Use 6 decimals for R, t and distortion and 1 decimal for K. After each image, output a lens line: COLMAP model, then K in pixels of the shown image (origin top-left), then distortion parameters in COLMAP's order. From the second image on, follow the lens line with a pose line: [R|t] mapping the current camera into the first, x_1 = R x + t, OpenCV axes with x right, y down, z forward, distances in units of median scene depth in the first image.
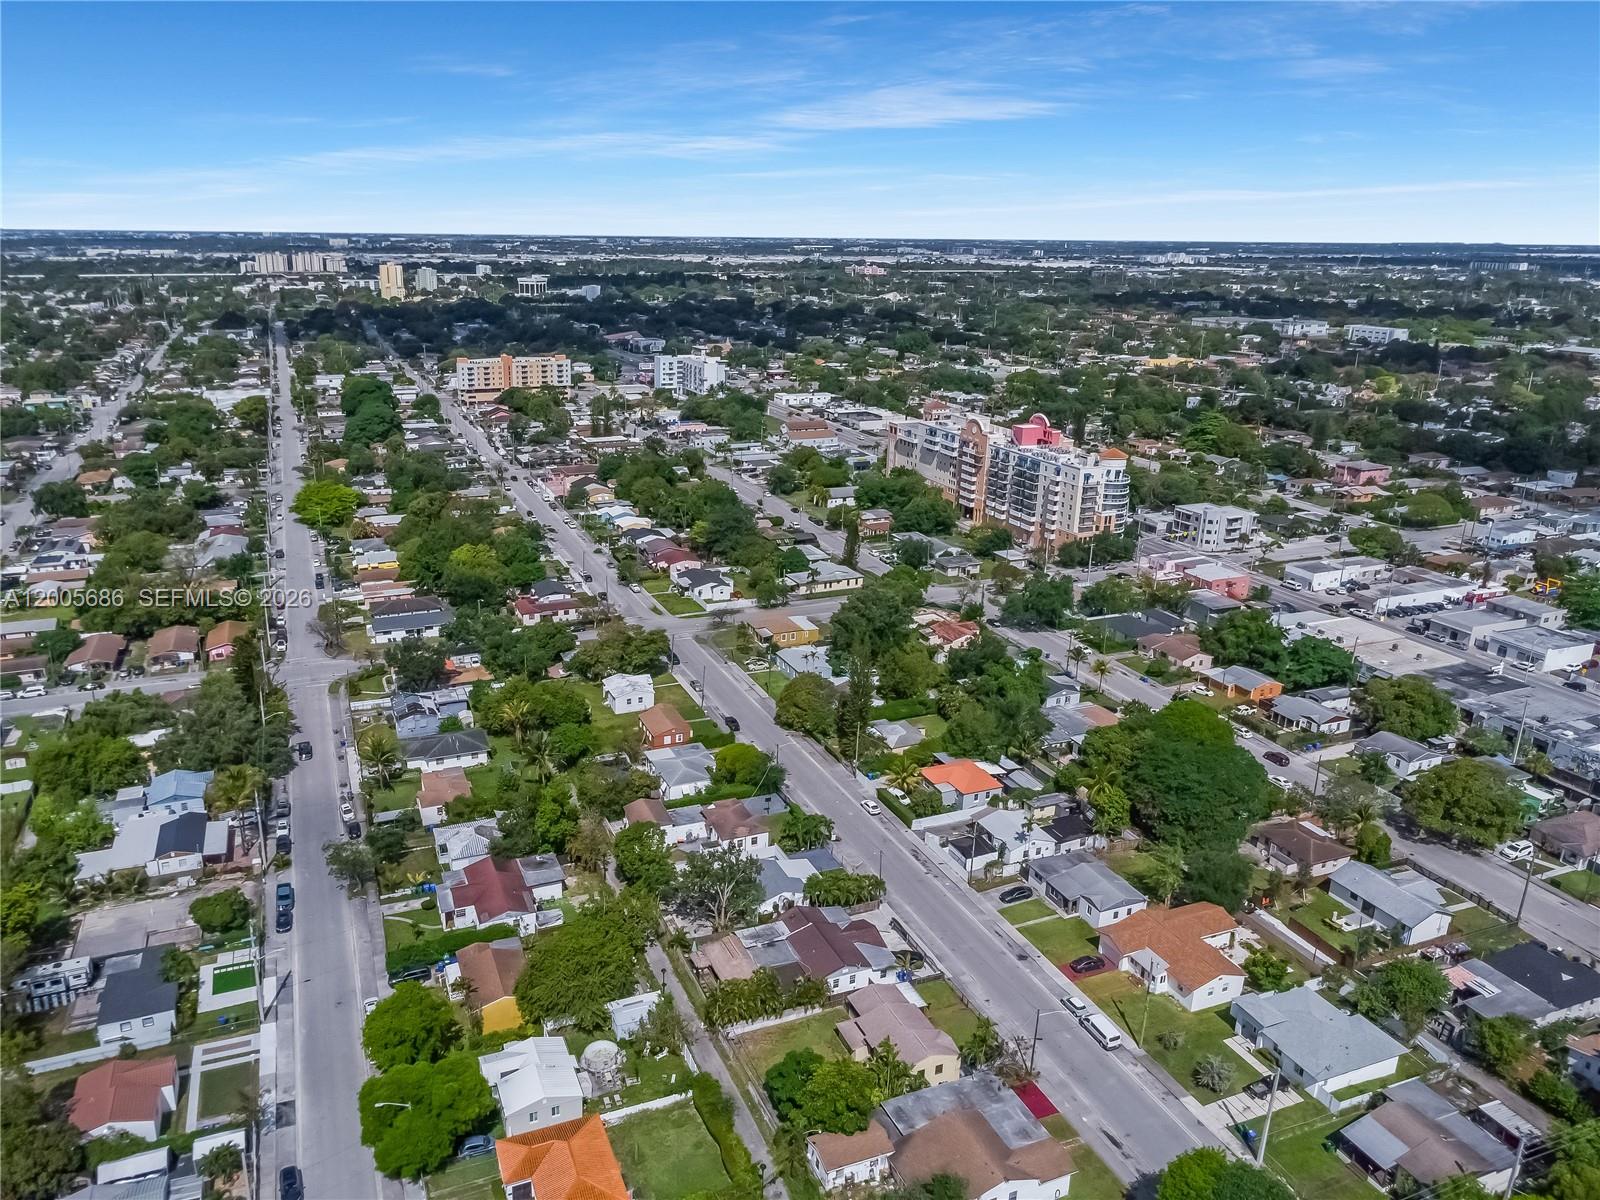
lens RADIAL K [[1183.7, 0, 795.5], [0, 1183.7, 534.4], [0, 0, 1]] dist [0.003174, 0.002887]
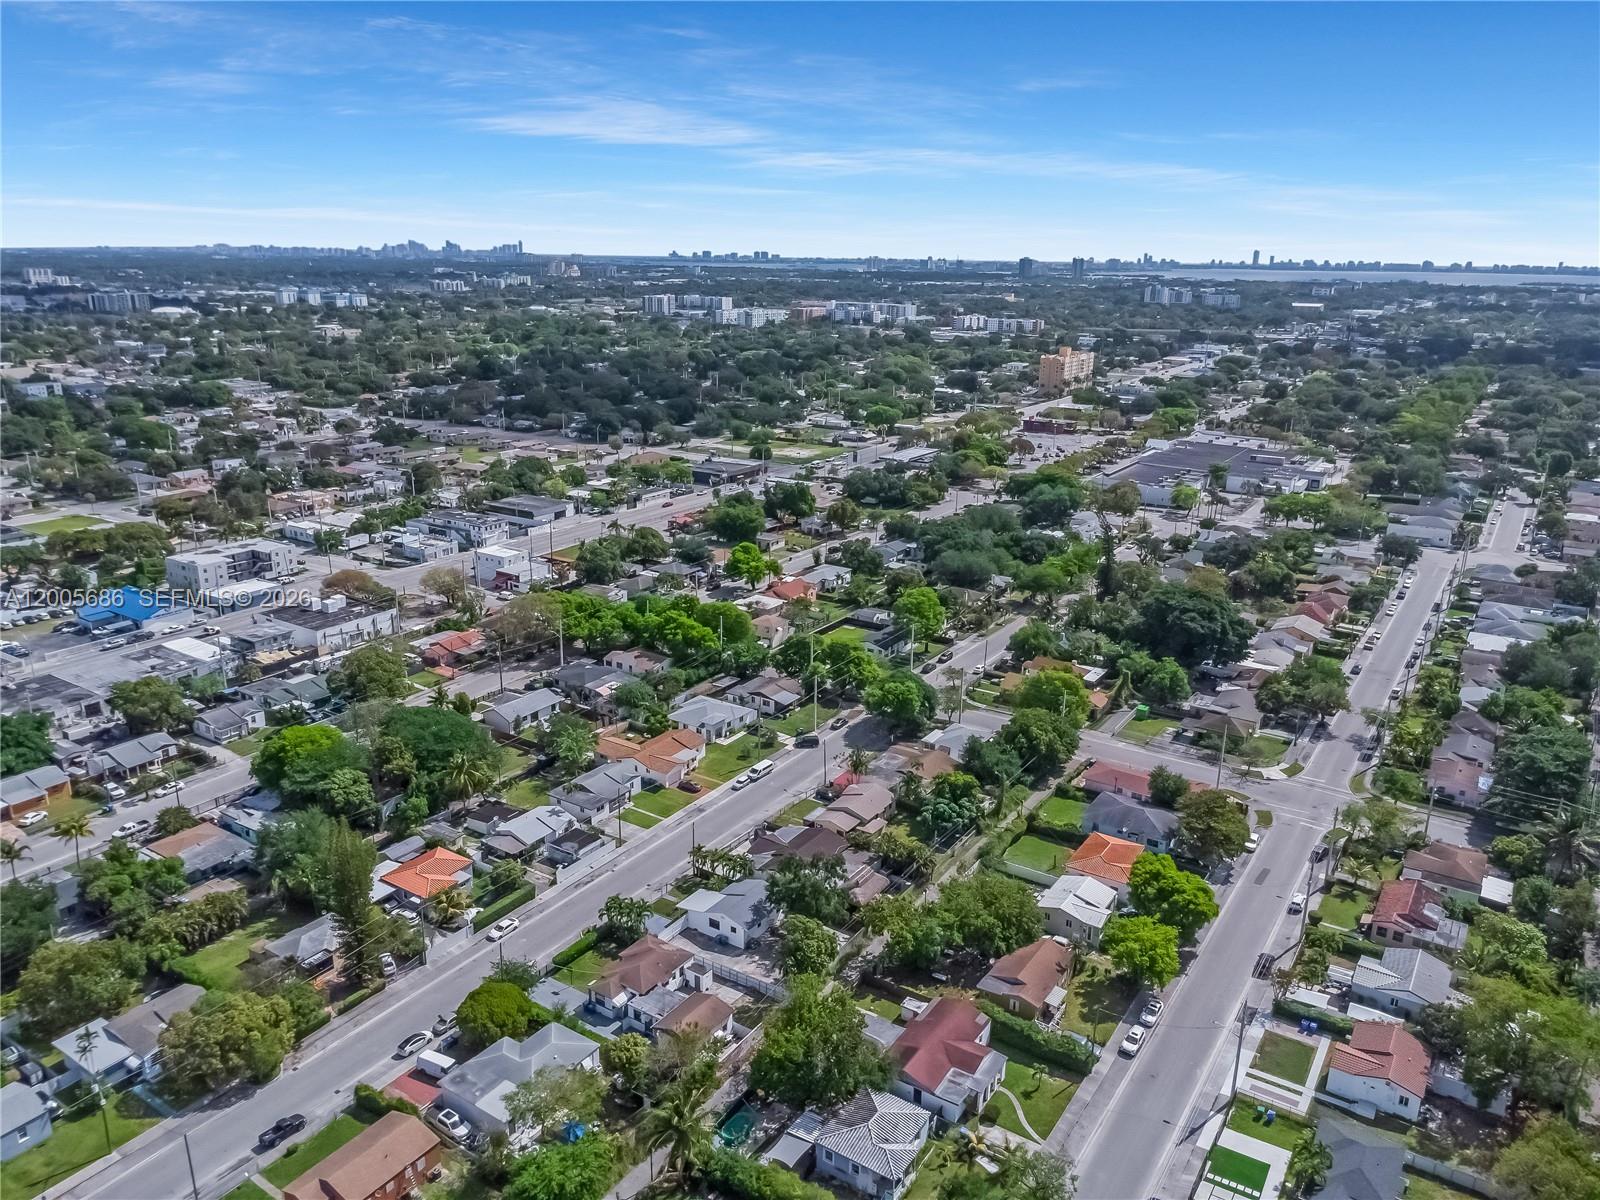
lens RADIAL K [[1183.7, 0, 795.5], [0, 1183.7, 534.4], [0, 0, 1]] dist [0.003174, 0.002887]
pose [[-0.550019, -0.207587, 0.808942, -0.449939], [0.195182, 0.909841, 0.366188, -0.193890], [-0.812024, 0.359301, -0.459913, 0.756053]]
